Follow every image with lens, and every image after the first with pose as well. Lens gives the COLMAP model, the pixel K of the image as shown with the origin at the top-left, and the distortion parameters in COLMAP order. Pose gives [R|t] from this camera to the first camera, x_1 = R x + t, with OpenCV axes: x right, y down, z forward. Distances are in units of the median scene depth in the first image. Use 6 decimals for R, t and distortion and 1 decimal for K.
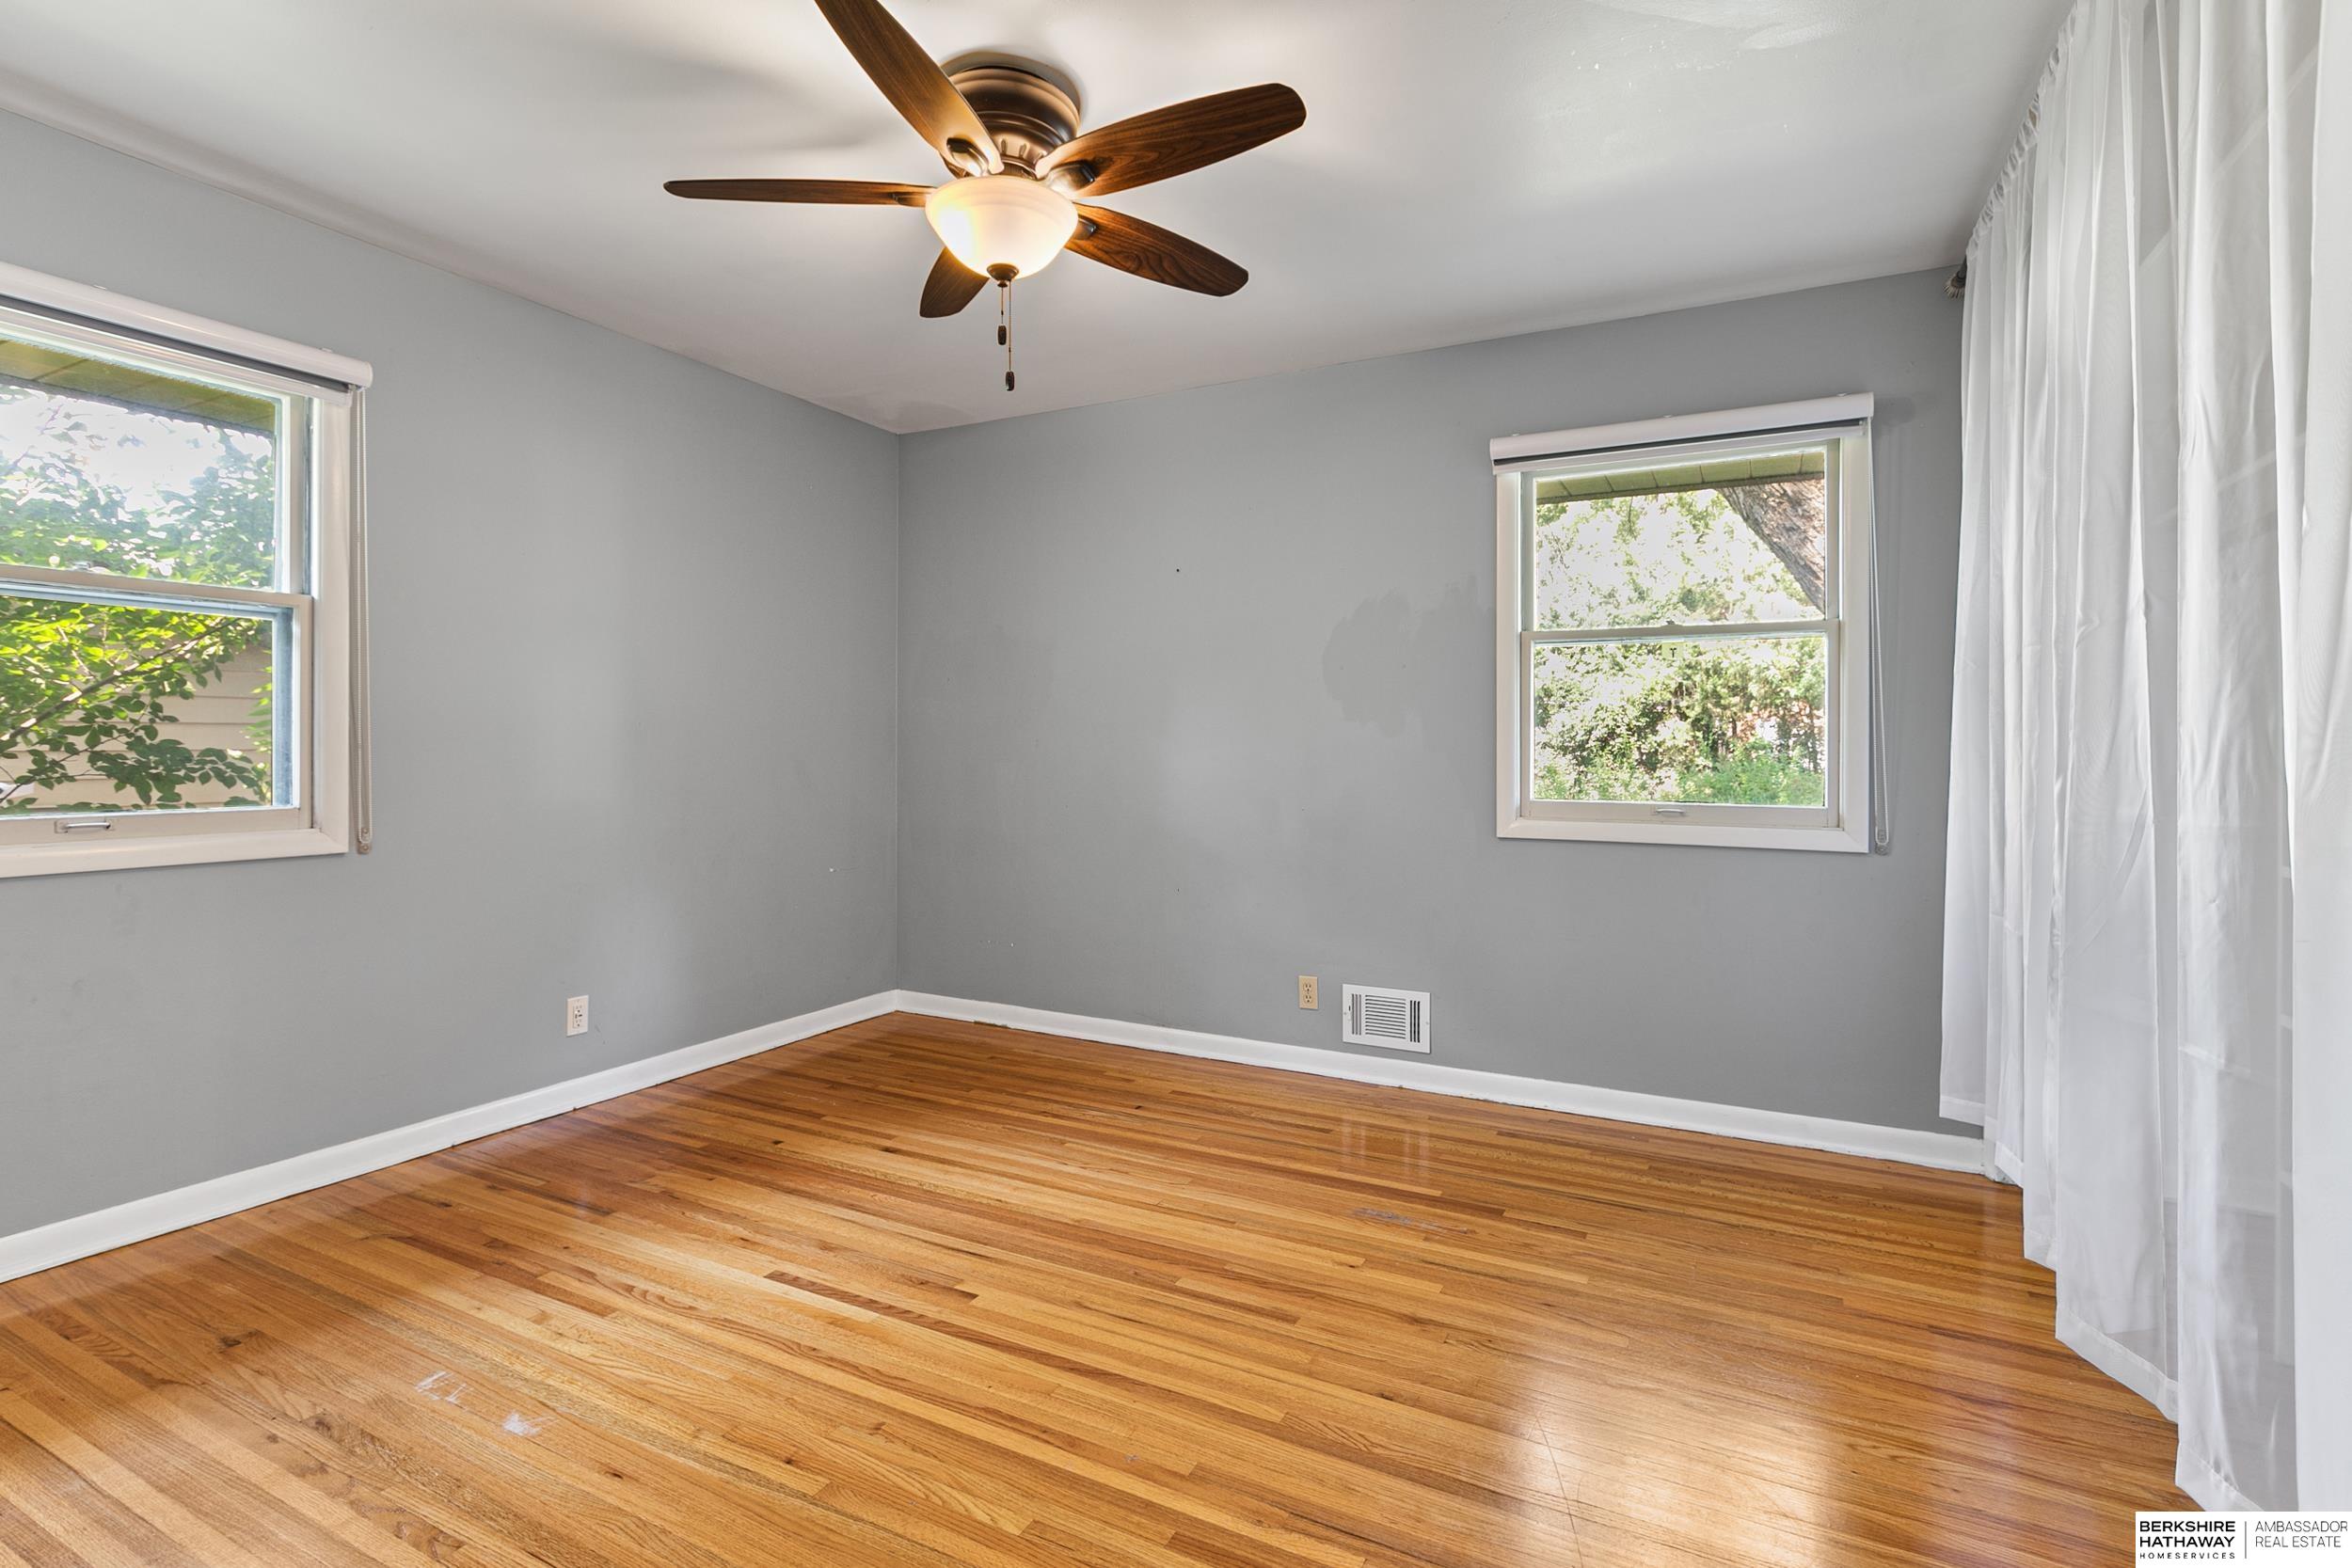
lens RADIAL K [[1103.4, 0, 1178.0], [0, 1103.4, 765.6], [0, 0, 1]] dist [0.001294, -0.001478]
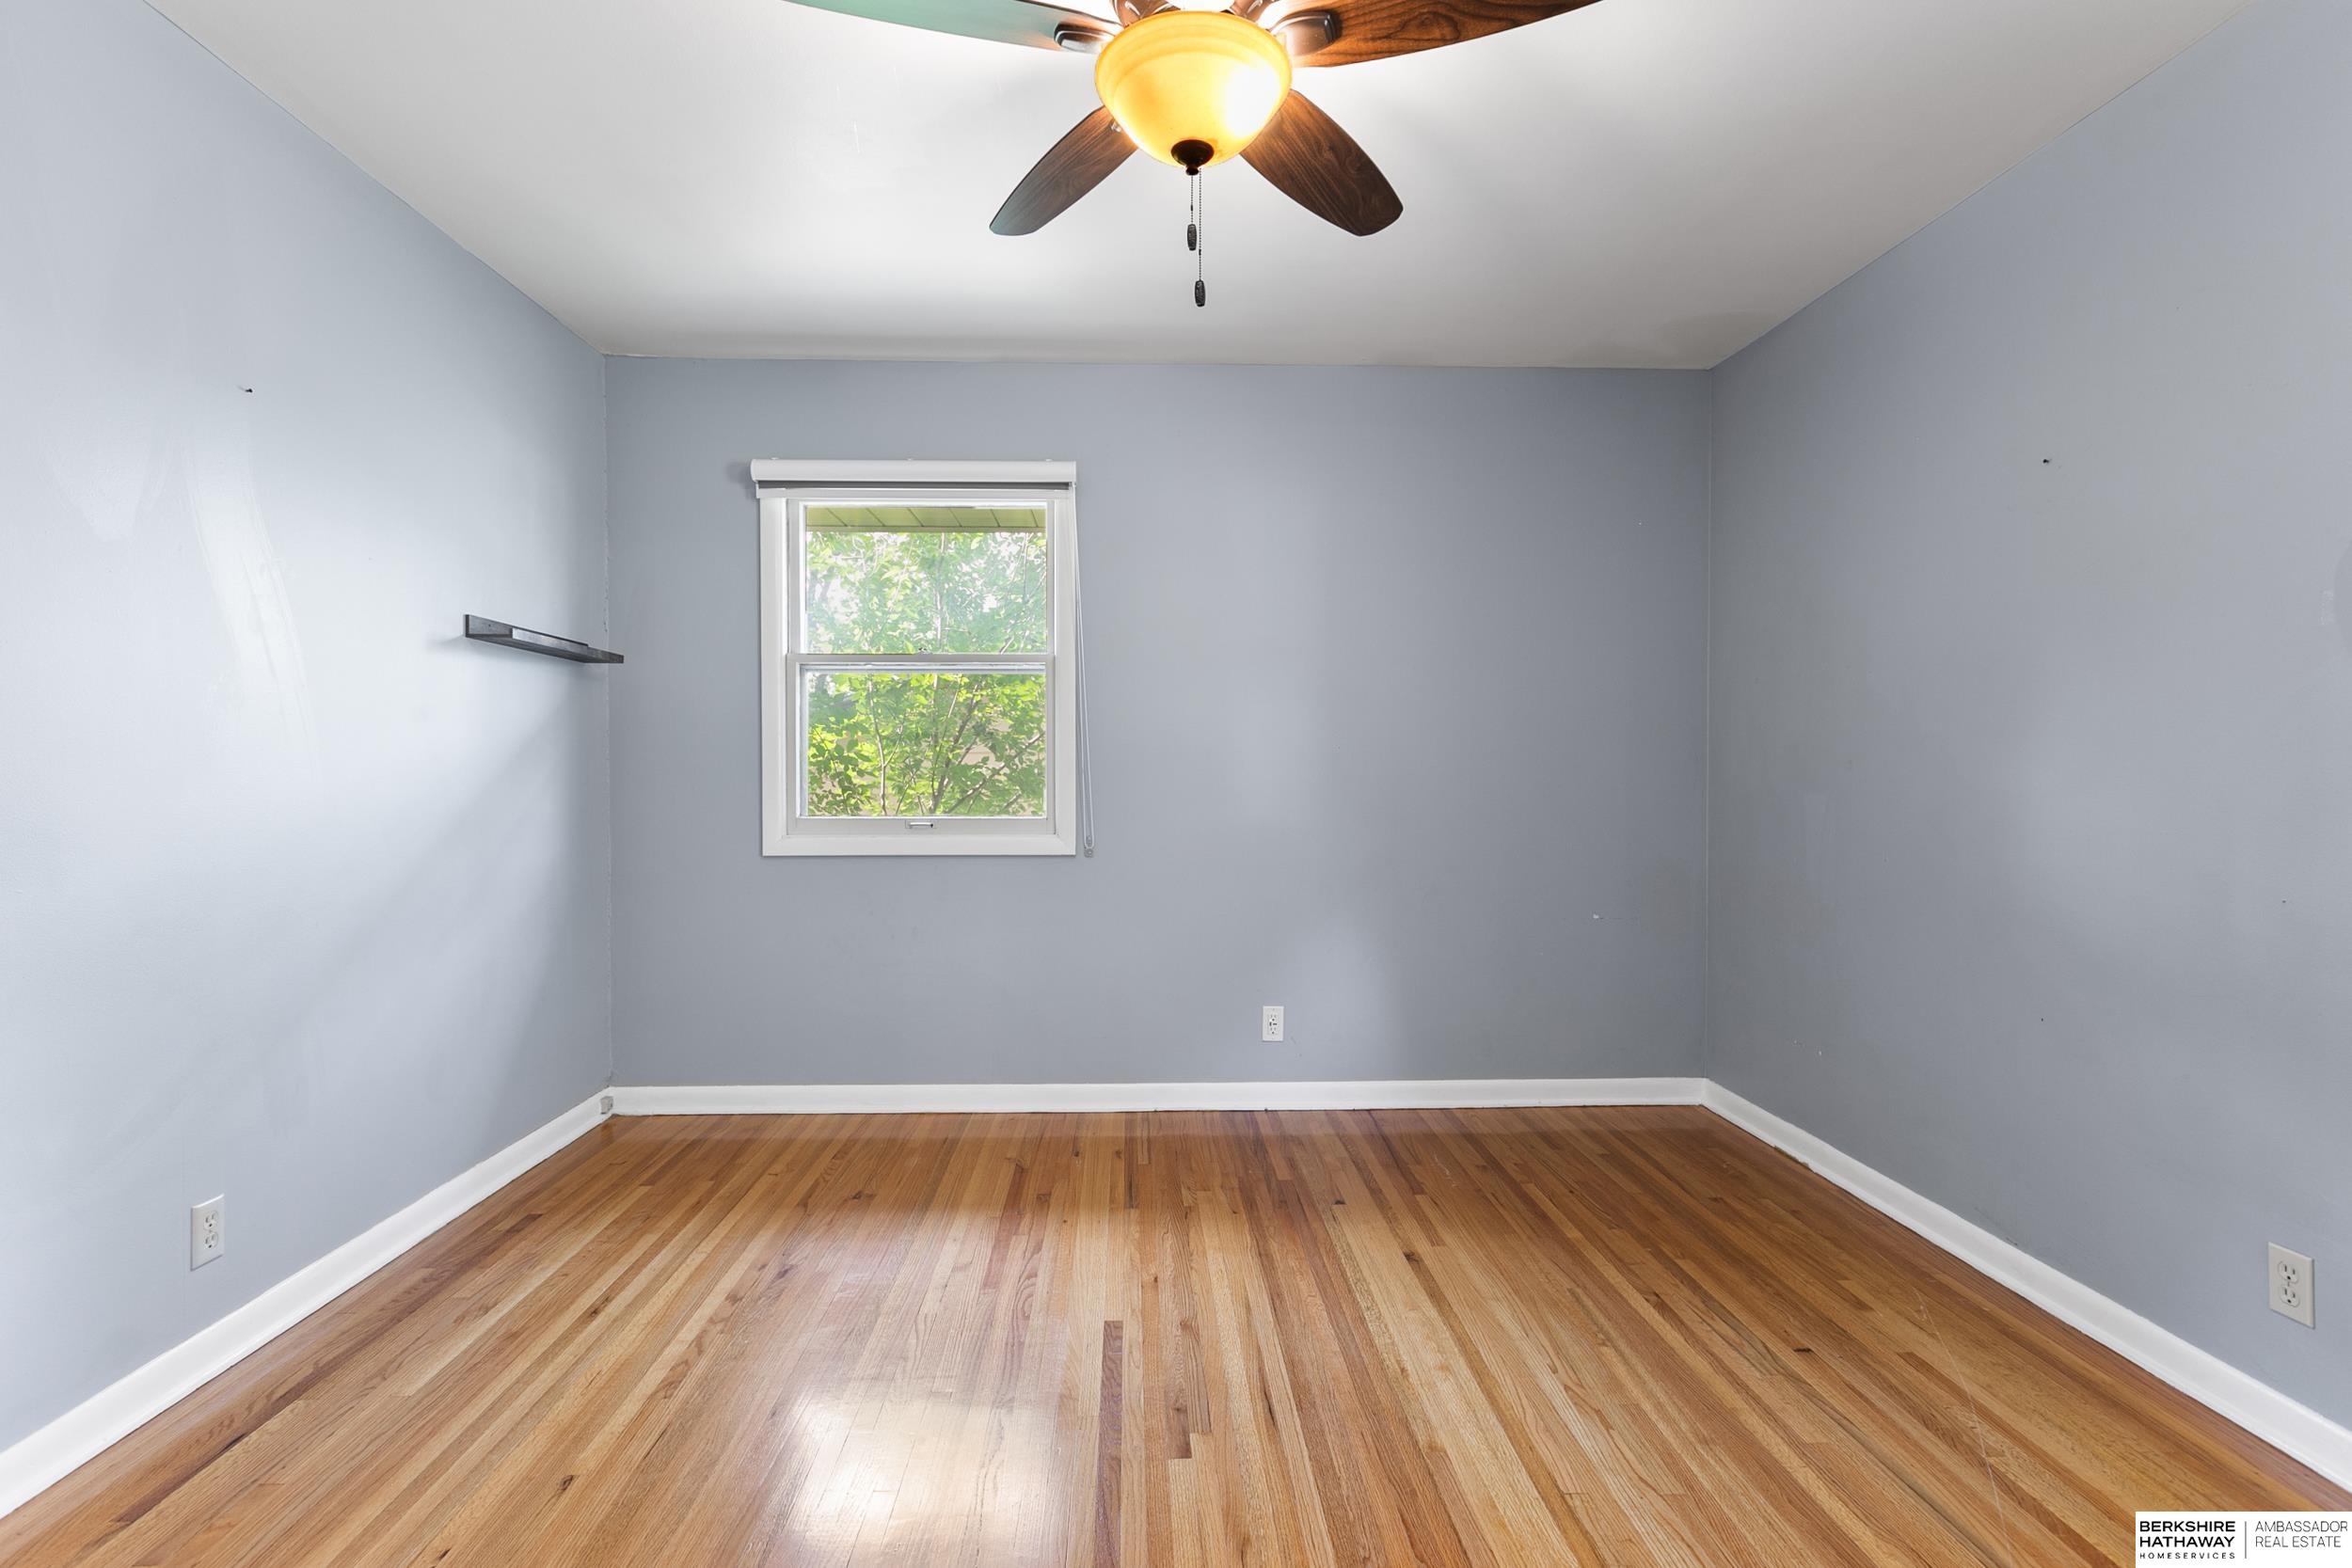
lens RADIAL K [[1103.4, 0, 1175.3], [0, 1103.4, 791.2], [0, 0, 1]] dist [0.001294, -0.001478]
pose [[0.493661, 0.014056, -0.869541, 0.382306], [-0.012786, 0.999879, 0.008904, -0.005730], [0.869561, 0.006722, 0.493780, 0.455149]]
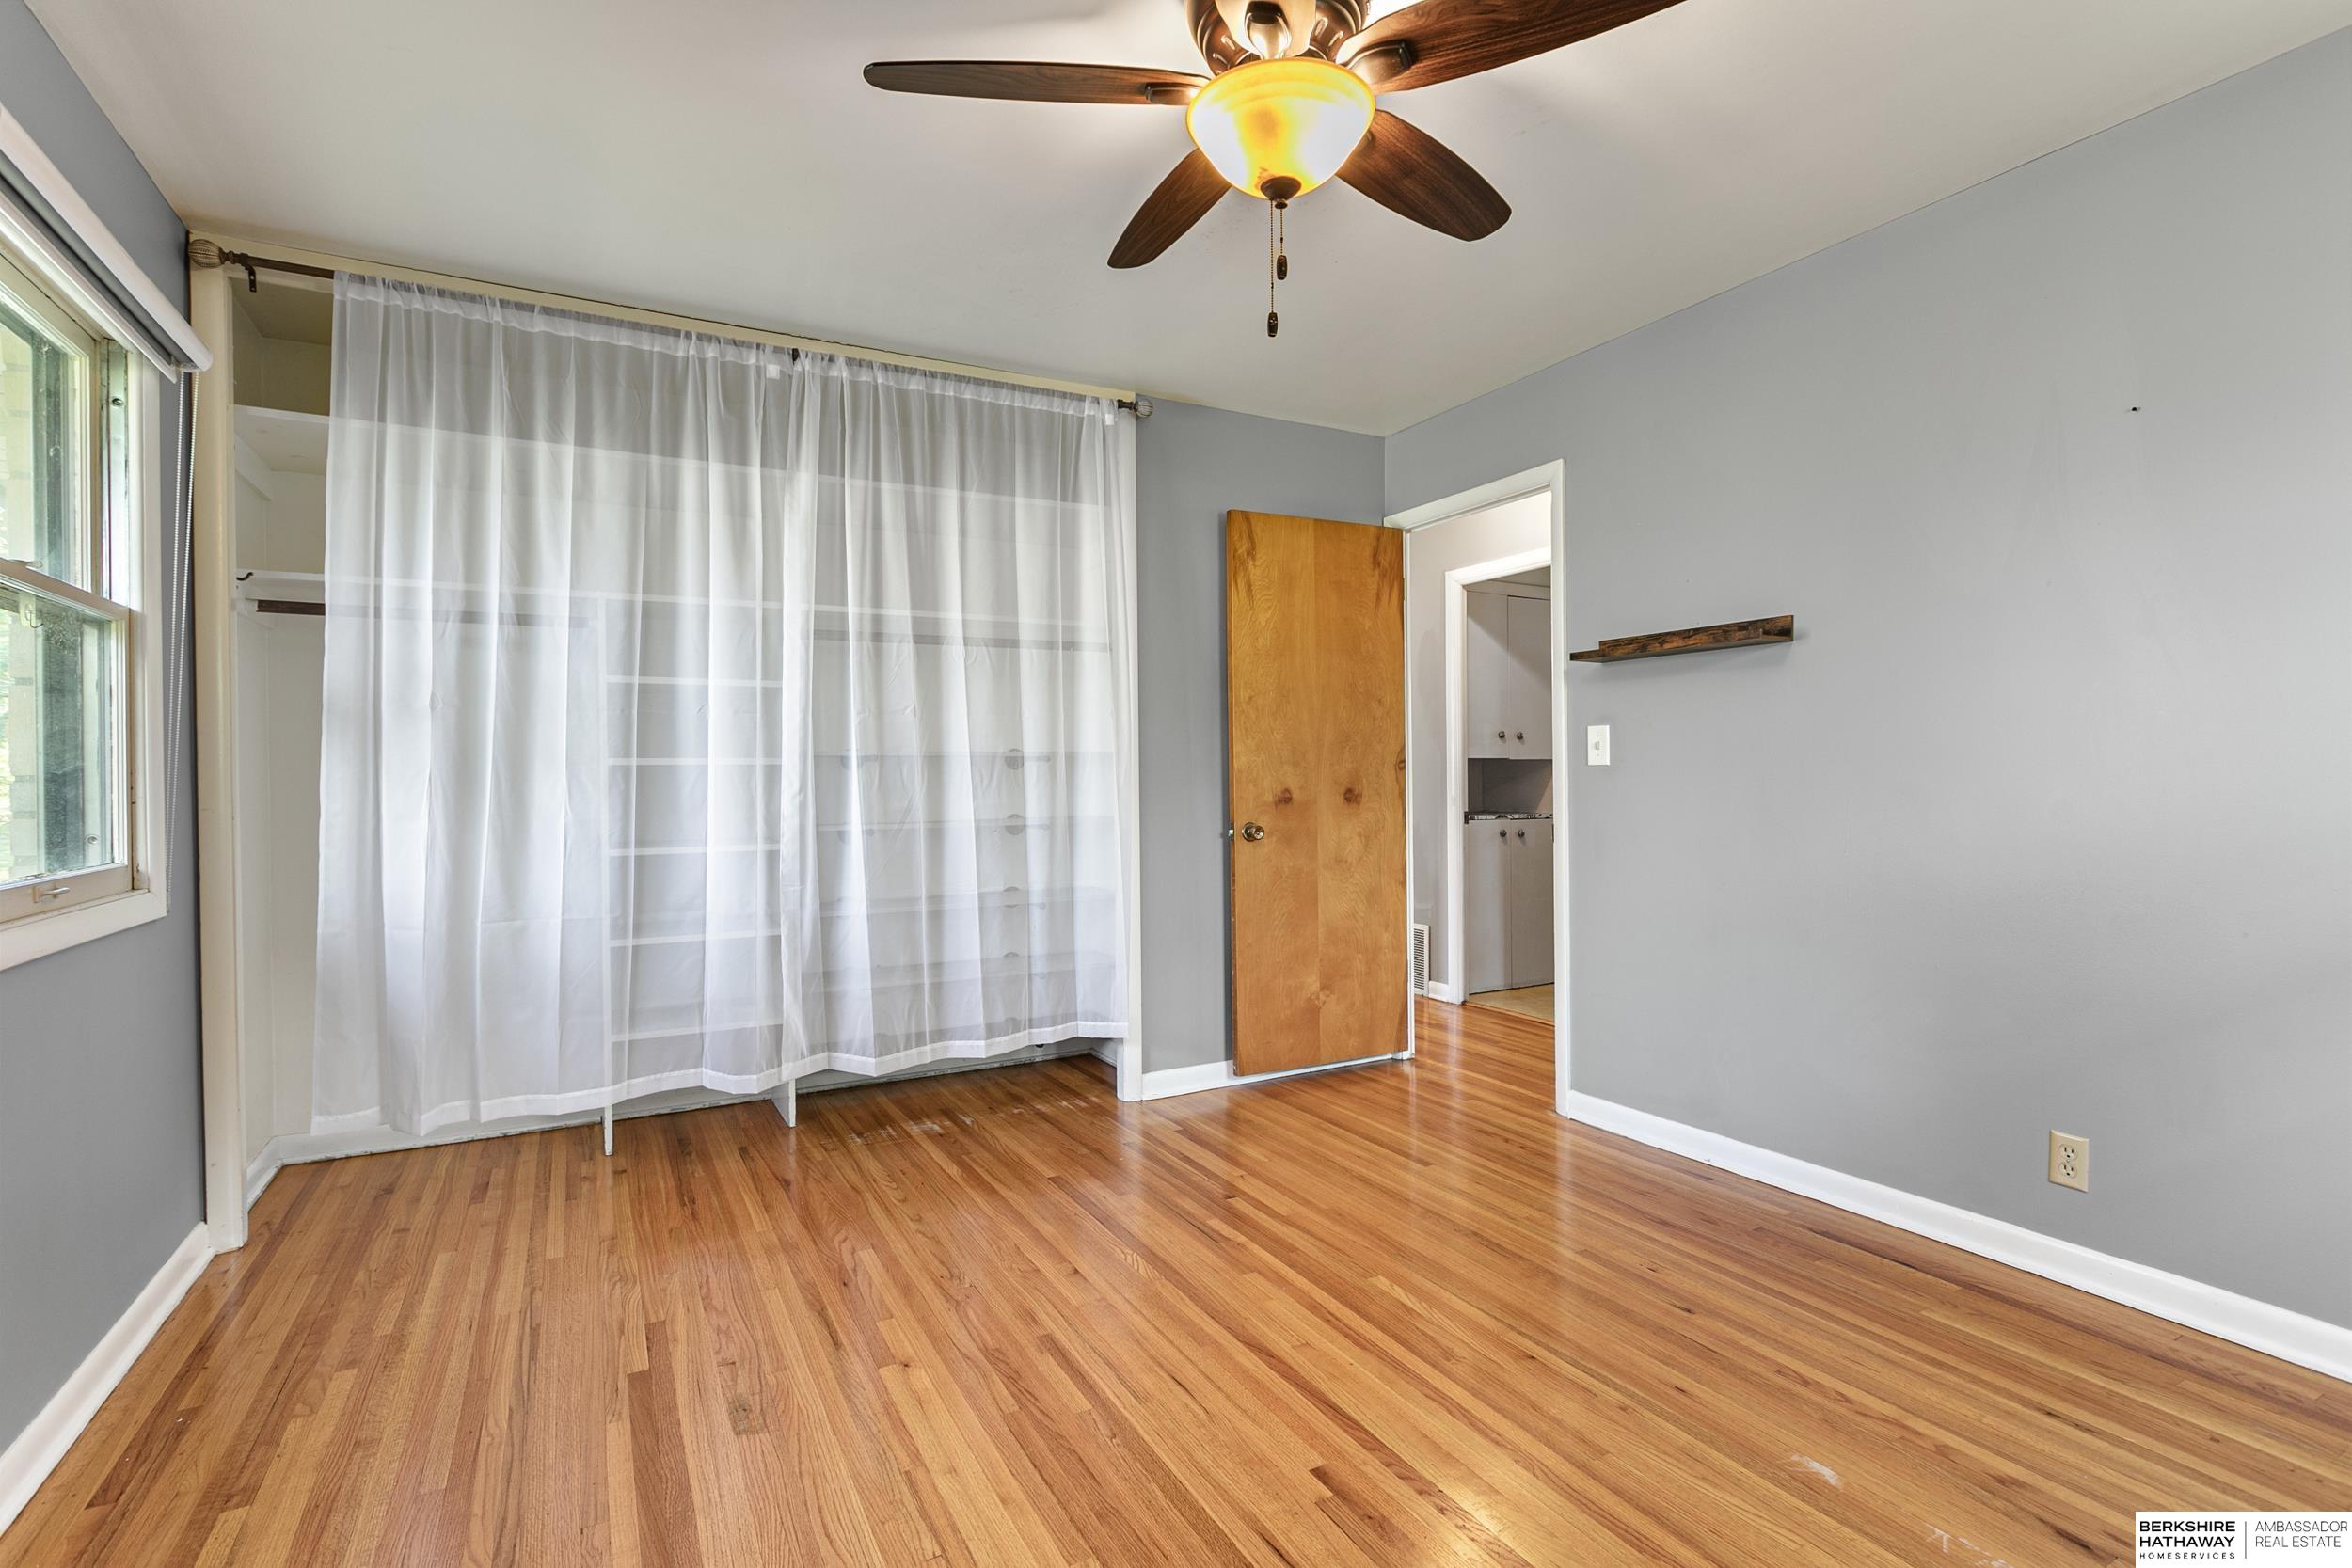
lens RADIAL K [[1103.4, 0, 1155.1], [0, 1103.4, 770.1], [0, 0, 1]] dist [0.001294, -0.001478]
pose [[-0.818769, 0.006432, 0.574087, -0.417266], [0.015377, 0.999824, 0.010729, -0.022166], [-0.573917, 0.017612, -0.818724, 1.300200]]
